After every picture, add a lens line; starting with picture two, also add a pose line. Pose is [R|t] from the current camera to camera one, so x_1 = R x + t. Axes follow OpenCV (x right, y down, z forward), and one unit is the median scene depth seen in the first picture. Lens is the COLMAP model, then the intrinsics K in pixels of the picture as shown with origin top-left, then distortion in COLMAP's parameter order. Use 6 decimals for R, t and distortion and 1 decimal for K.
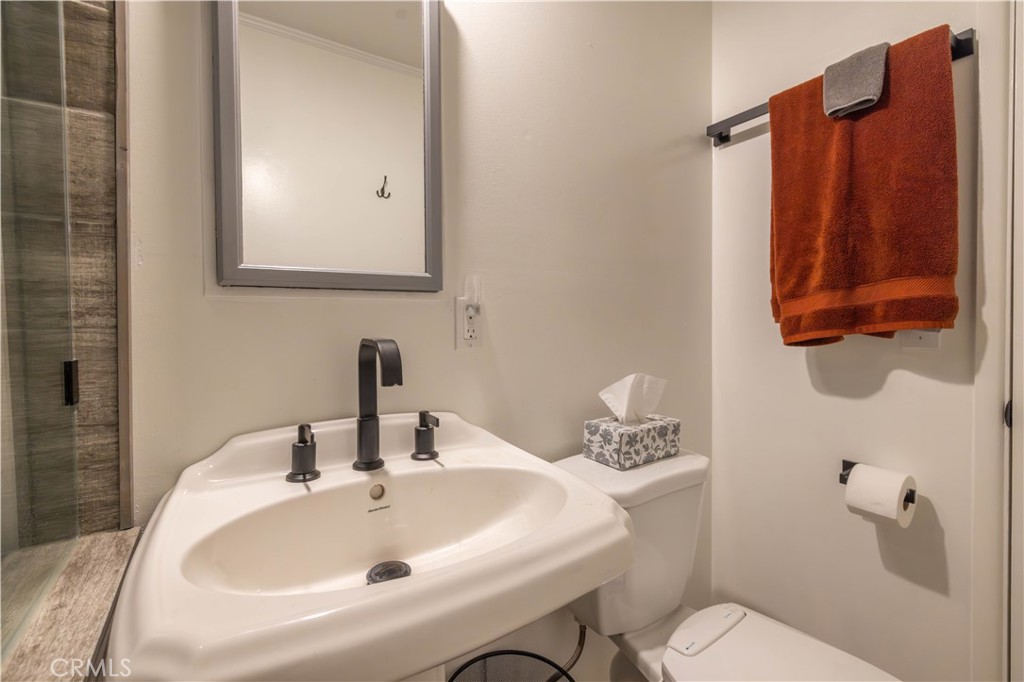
lens RADIAL K [[431.1, 0, 509.8], [0, 431.1, 339.2], [0, 0, 1]] dist [0.000773, 0.000585]
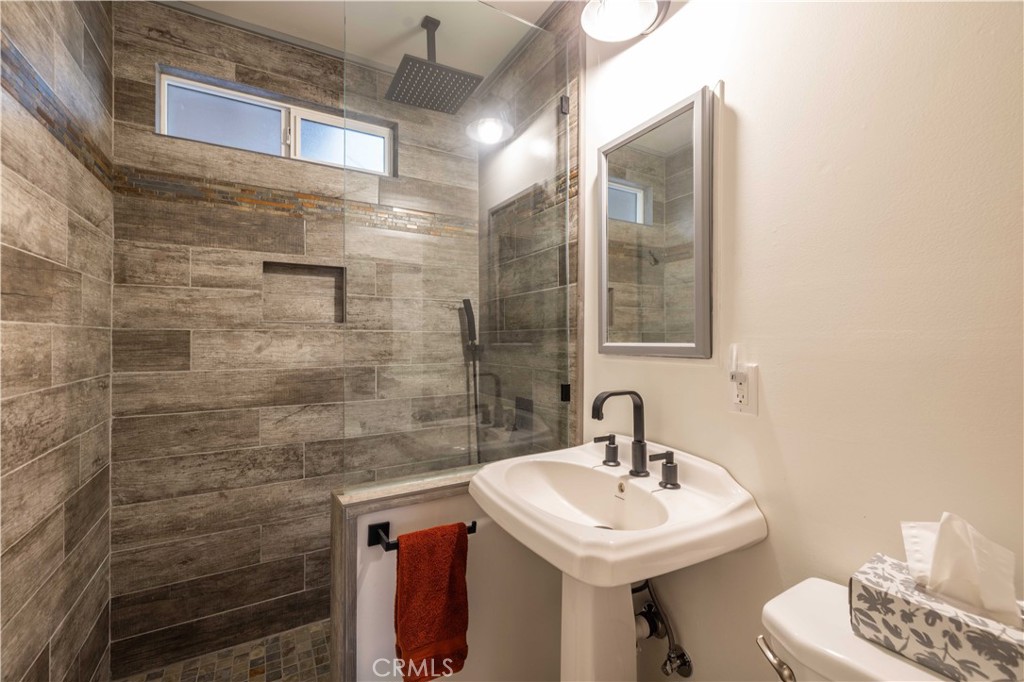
lens RADIAL K [[431.1, 0, 509.8], [0, 431.1, 339.2], [0, 0, 1]] dist [0.000773, 0.000585]
pose [[-0.032674, 0.019586, -0.999274, 0.952855], [-0.020303, 0.999589, 0.020256, -0.163483], [0.999260, 0.020950, -0.032263, 0.466057]]
